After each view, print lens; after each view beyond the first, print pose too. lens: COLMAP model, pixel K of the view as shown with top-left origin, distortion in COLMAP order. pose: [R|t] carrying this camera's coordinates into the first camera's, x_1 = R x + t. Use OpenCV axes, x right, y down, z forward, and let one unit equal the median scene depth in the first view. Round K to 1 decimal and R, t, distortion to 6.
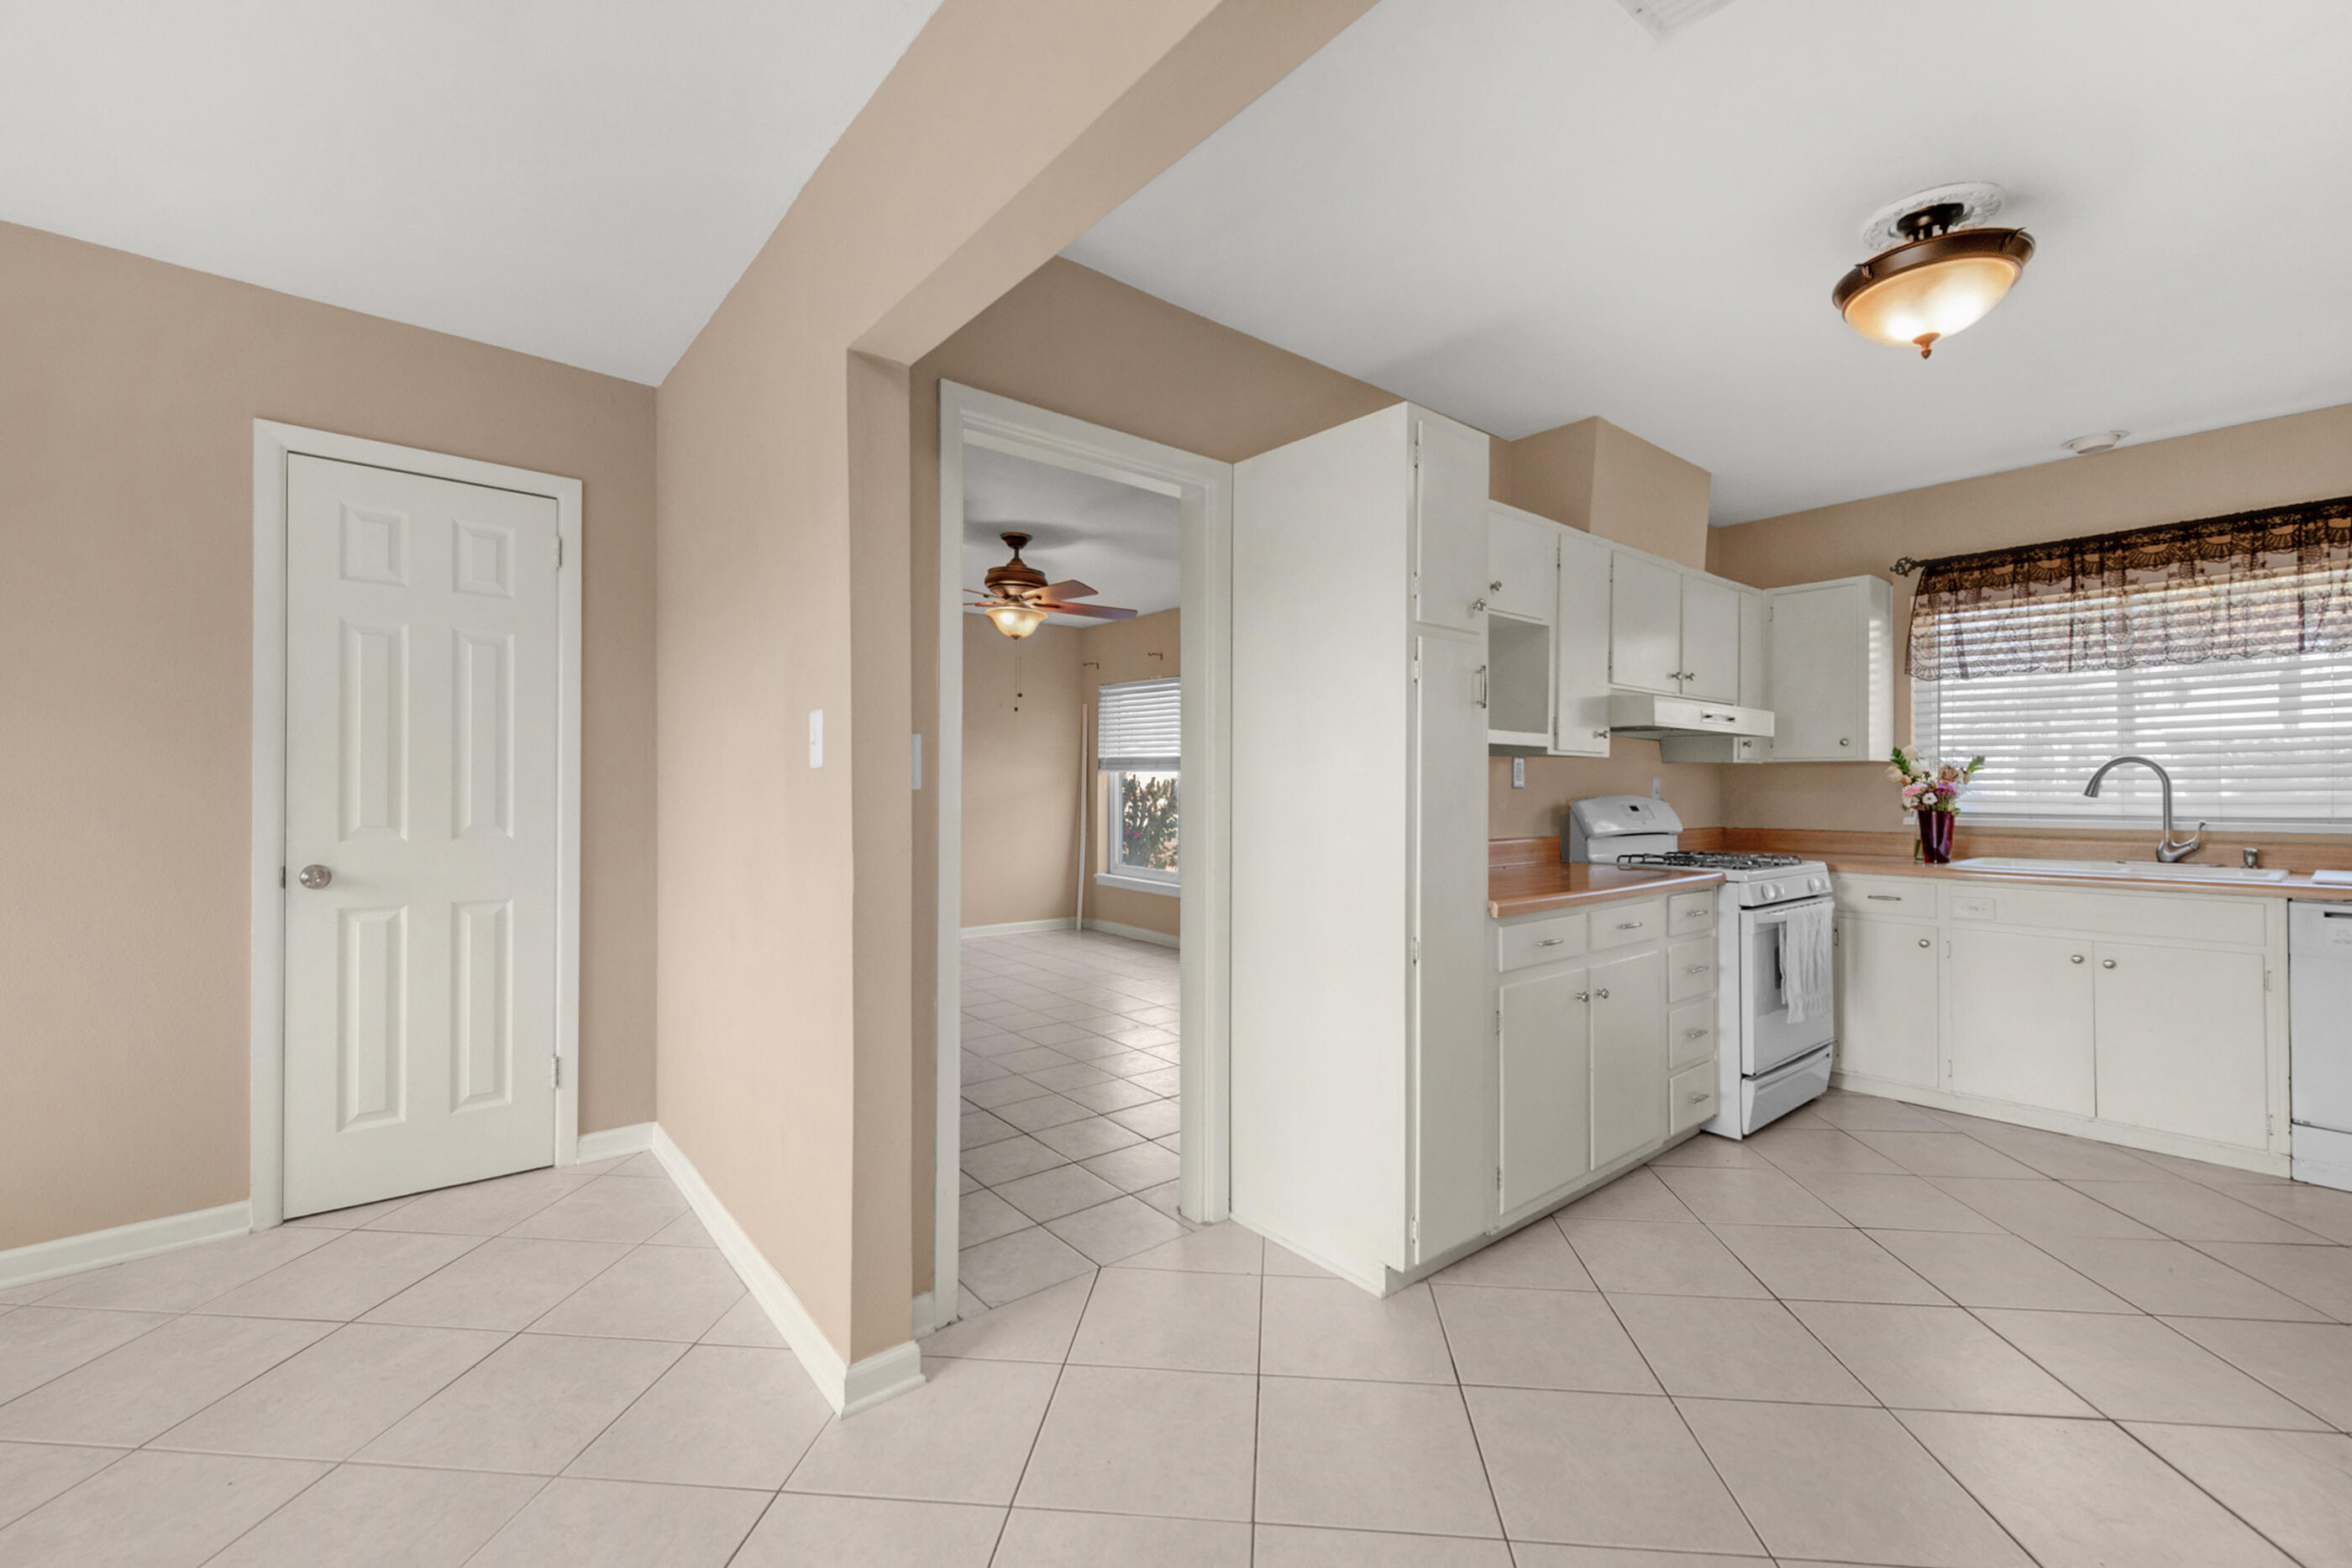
lens RADIAL K [[979.9, 0, 1240.0], [0, 979.9, 777.8], [0, 0, 1]] dist [0.017085, -0.000487]
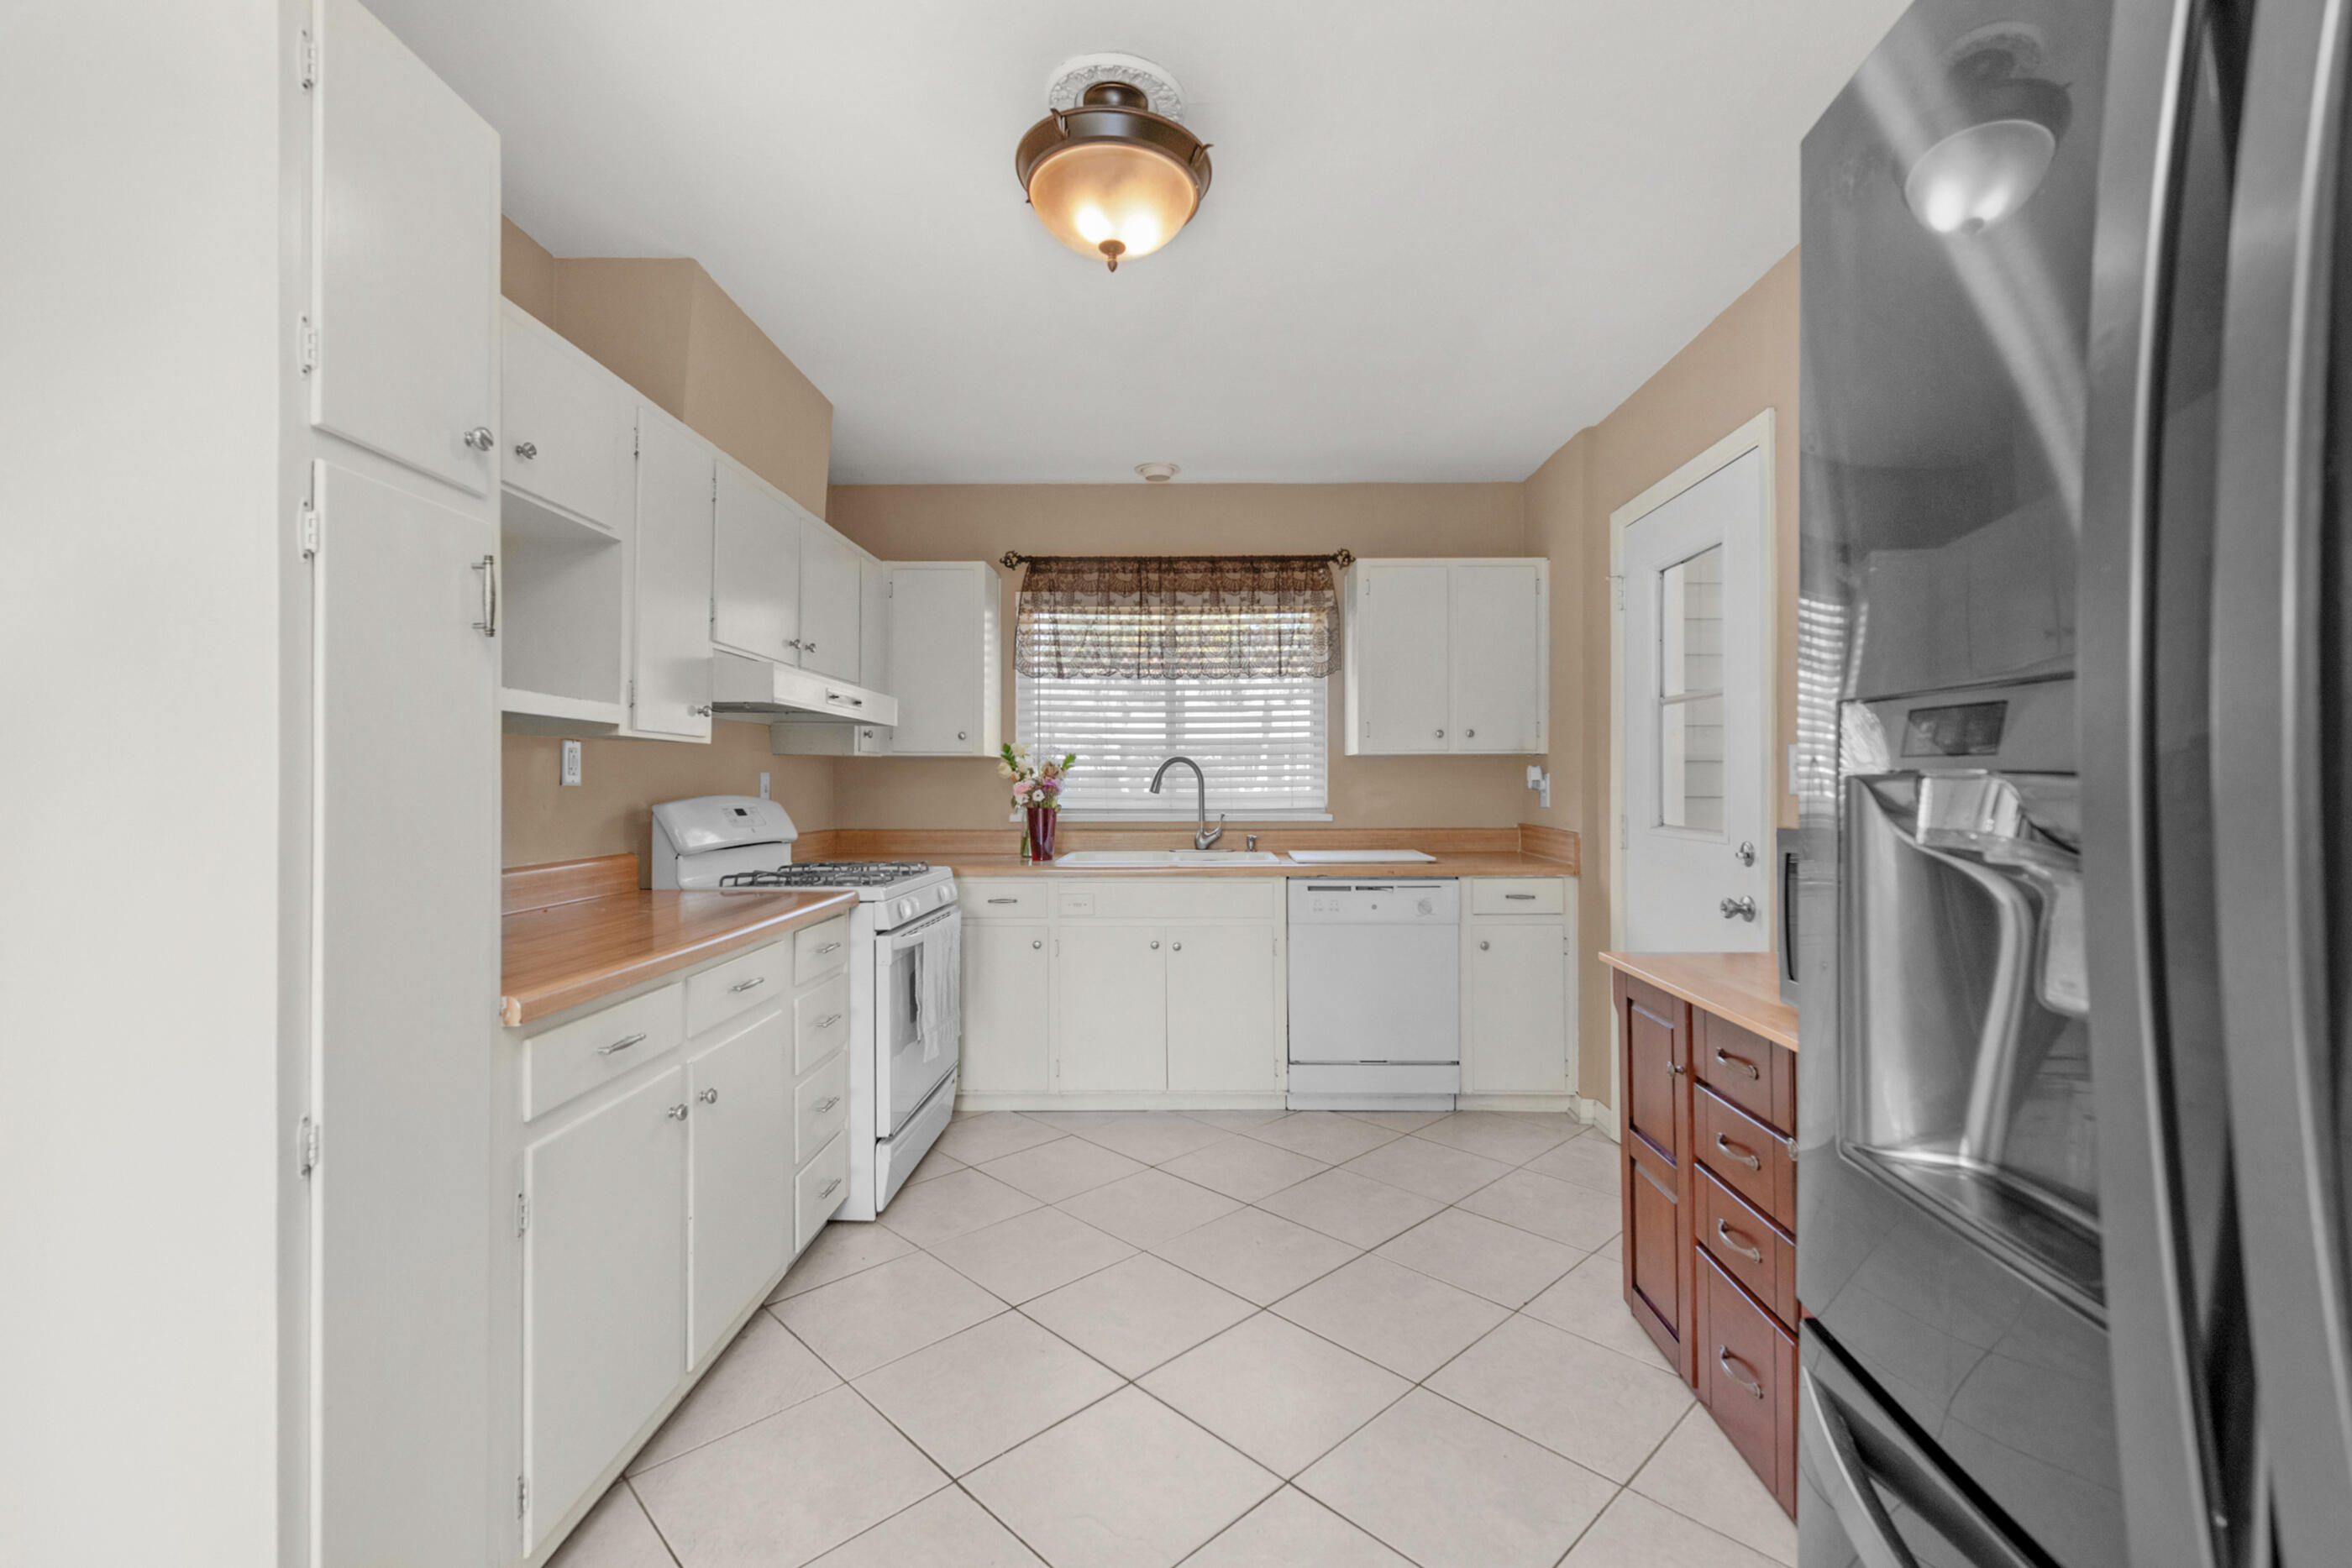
lens RADIAL K [[987.7, 0, 1176.0], [0, 987.7, 784.0], [0, 0, 1]] dist [0.002223, -0.014713]
pose [[0.683268, 0.000415, 0.730167, 0.074524], [-0.008141, 0.999942, 0.007050, 0.001158], [-0.730122, -0.010761, 0.683232, 0.237380]]
